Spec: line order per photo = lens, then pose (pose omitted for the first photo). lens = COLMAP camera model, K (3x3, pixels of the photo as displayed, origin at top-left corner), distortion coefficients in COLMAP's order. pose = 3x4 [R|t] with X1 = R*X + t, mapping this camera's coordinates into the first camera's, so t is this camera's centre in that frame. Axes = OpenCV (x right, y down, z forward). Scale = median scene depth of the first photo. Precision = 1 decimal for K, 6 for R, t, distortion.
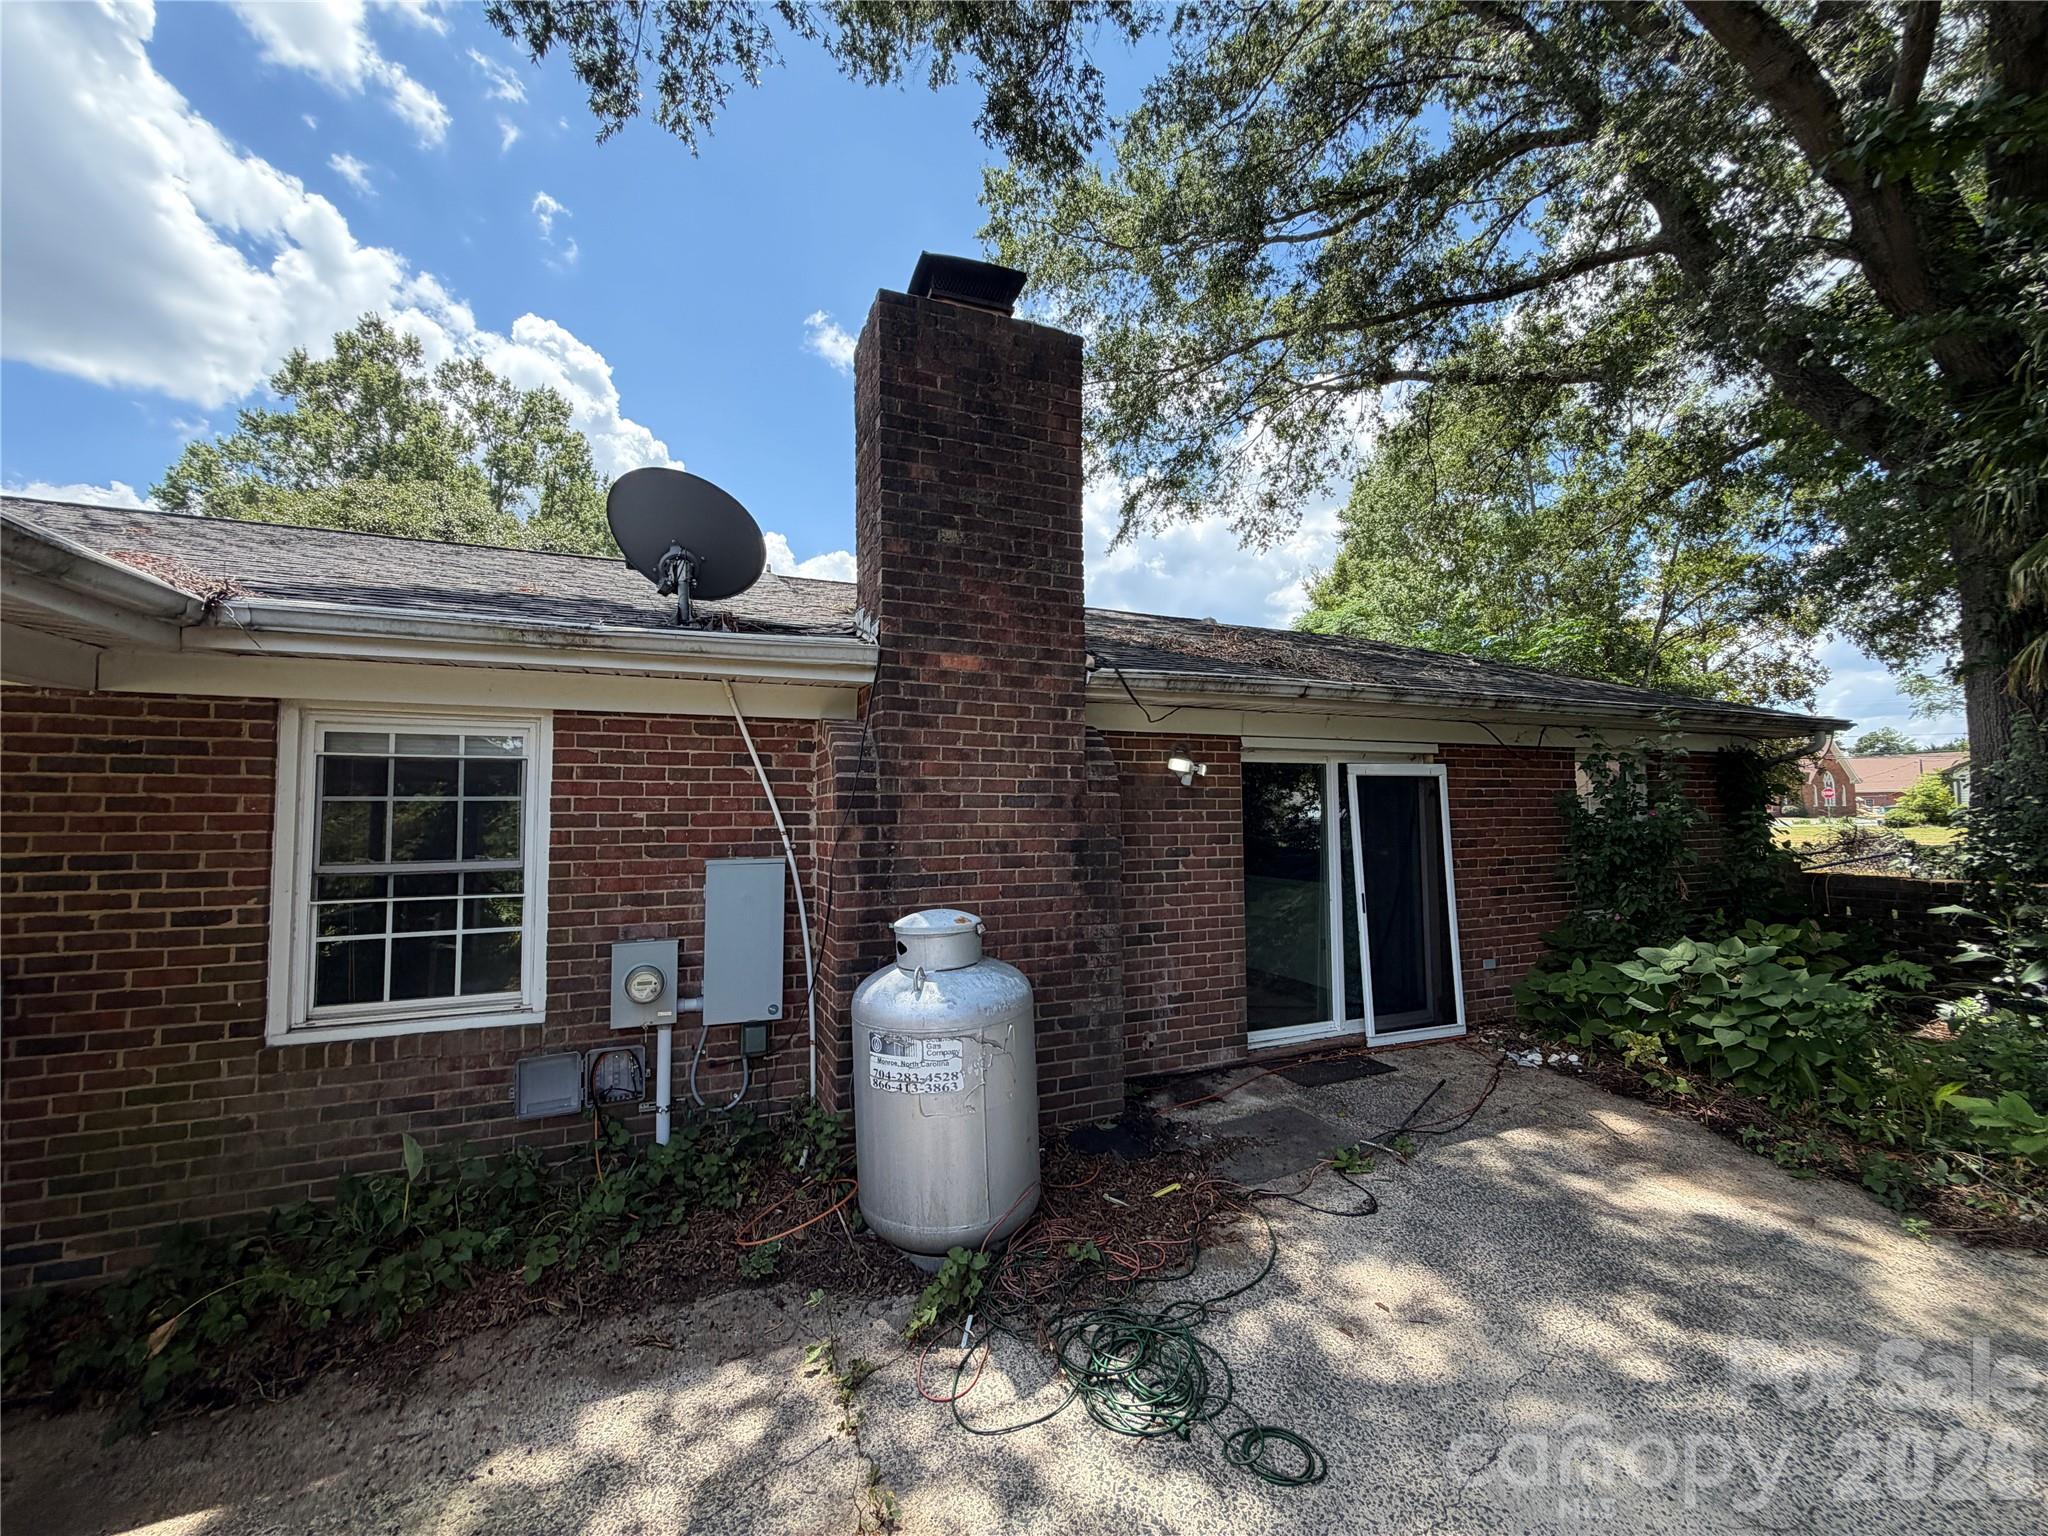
lens RADIAL K [[809.7, 0, 1024.0], [0, 809.7, 768.0], [0, 0, 1]] dist [-0.002113, -0.000086]
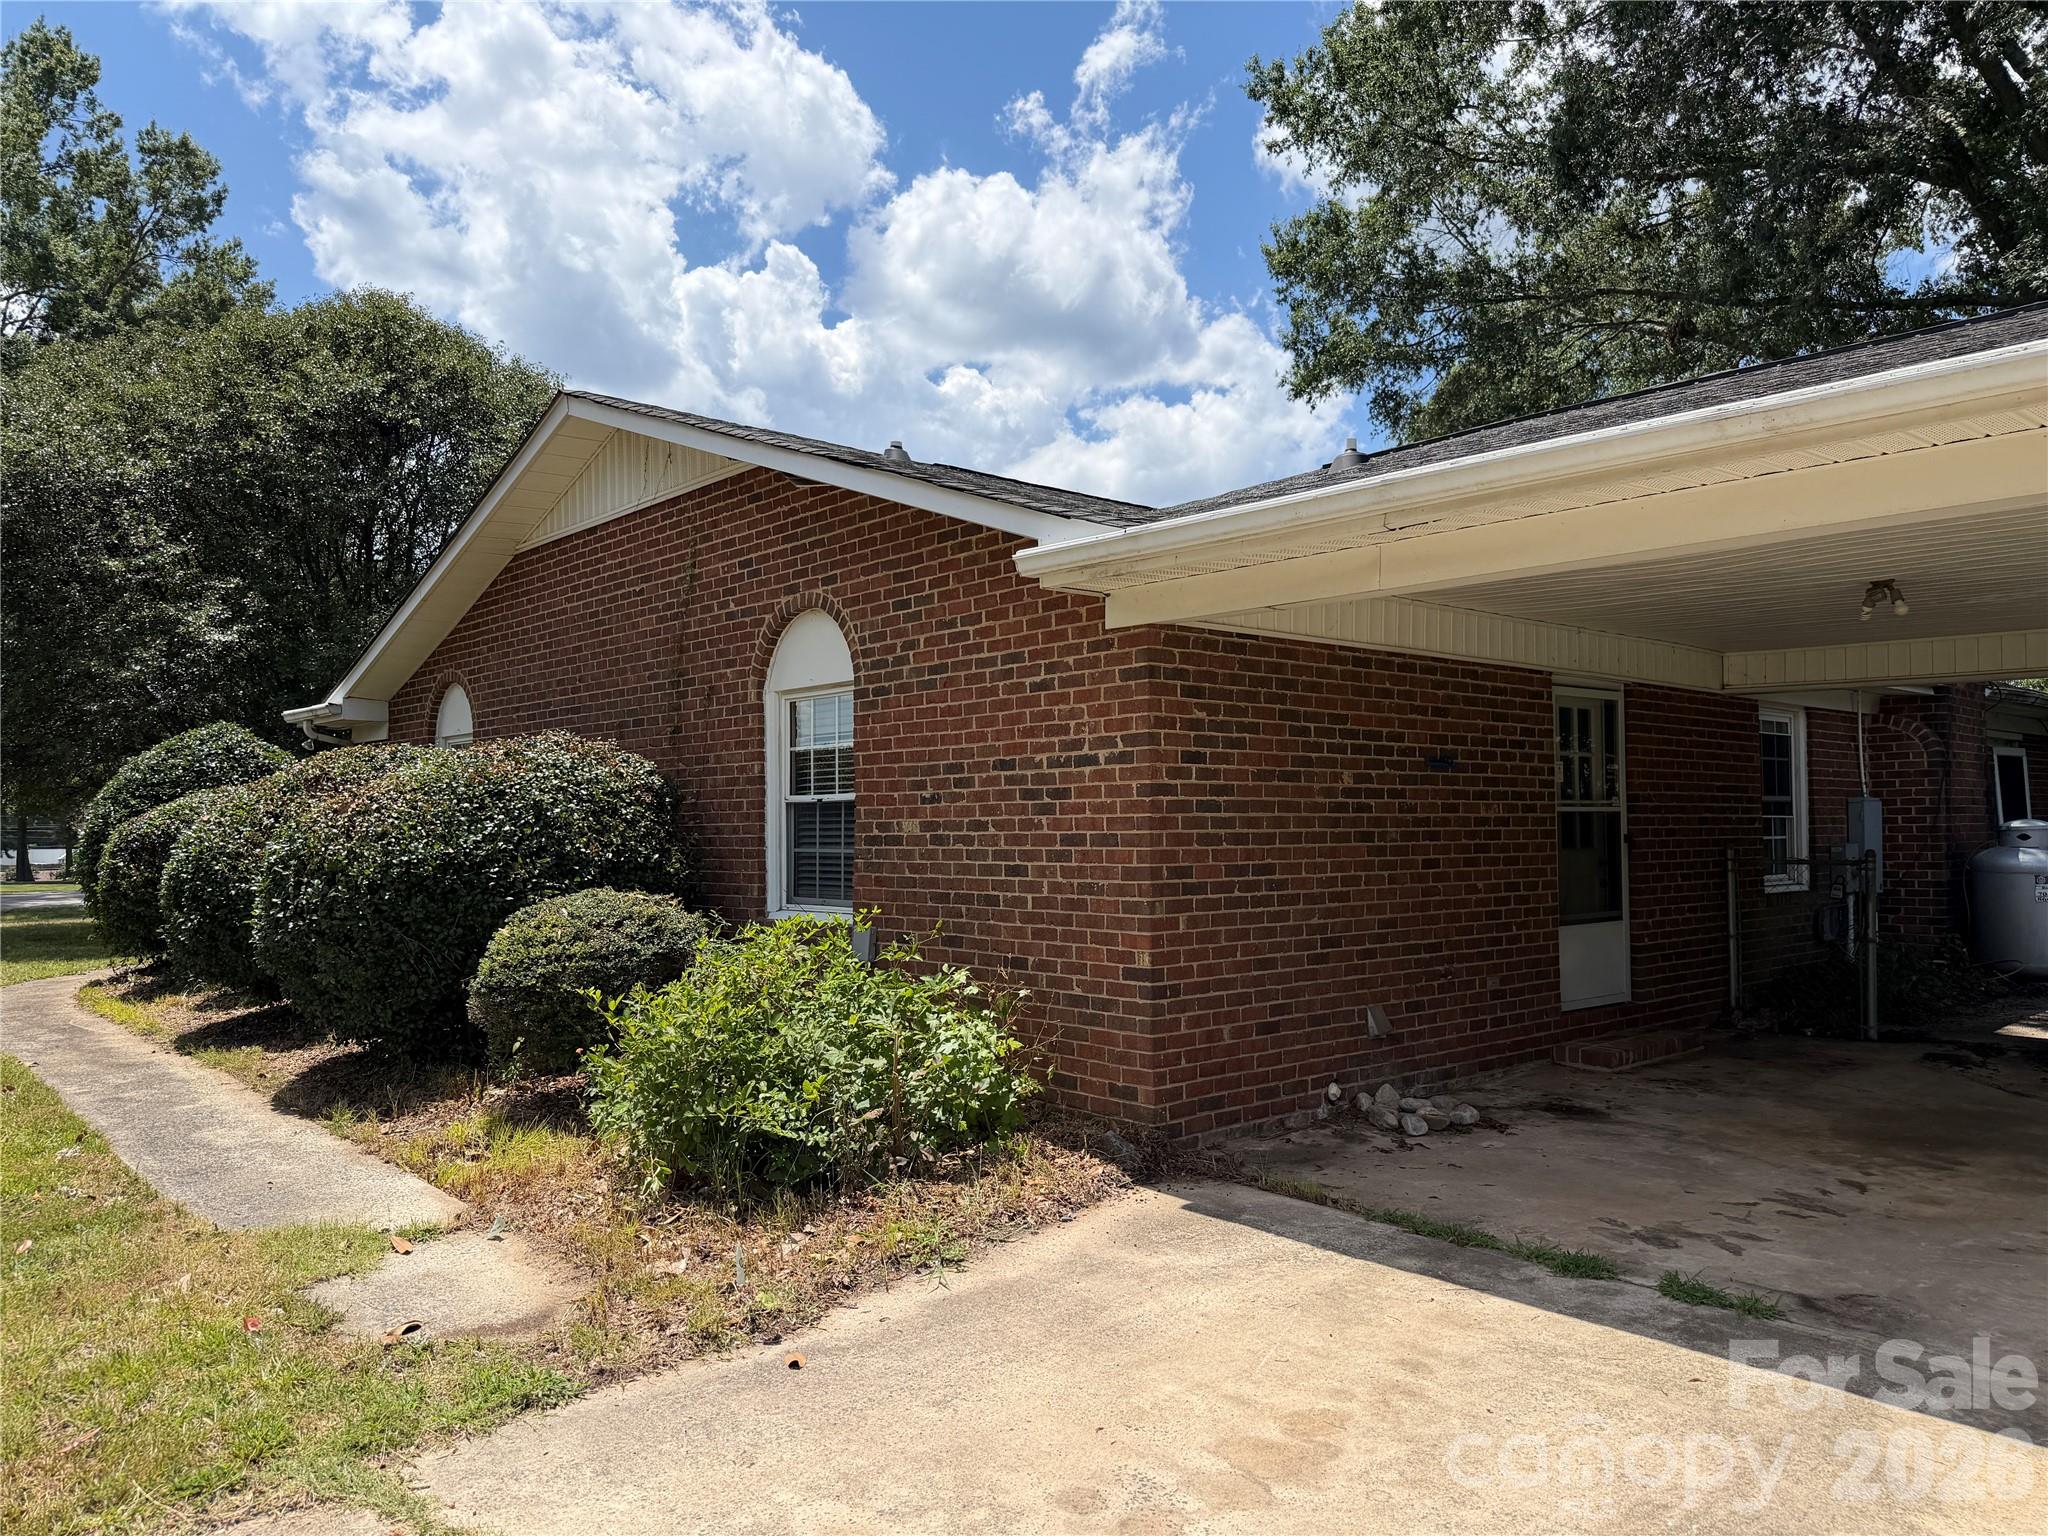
lens RADIAL K [[1439.8, 0, 1024.0], [0, 1439.8, 768.0], [0, 0, 1]] dist [0.064651, -0.001848]
pose [[0.952565, 0.012636, 0.304073, -3.040965], [-0.016850, 0.999795, 0.011239, 0.047635], [-0.303868, -0.015829, 0.952583, -1.383035]]
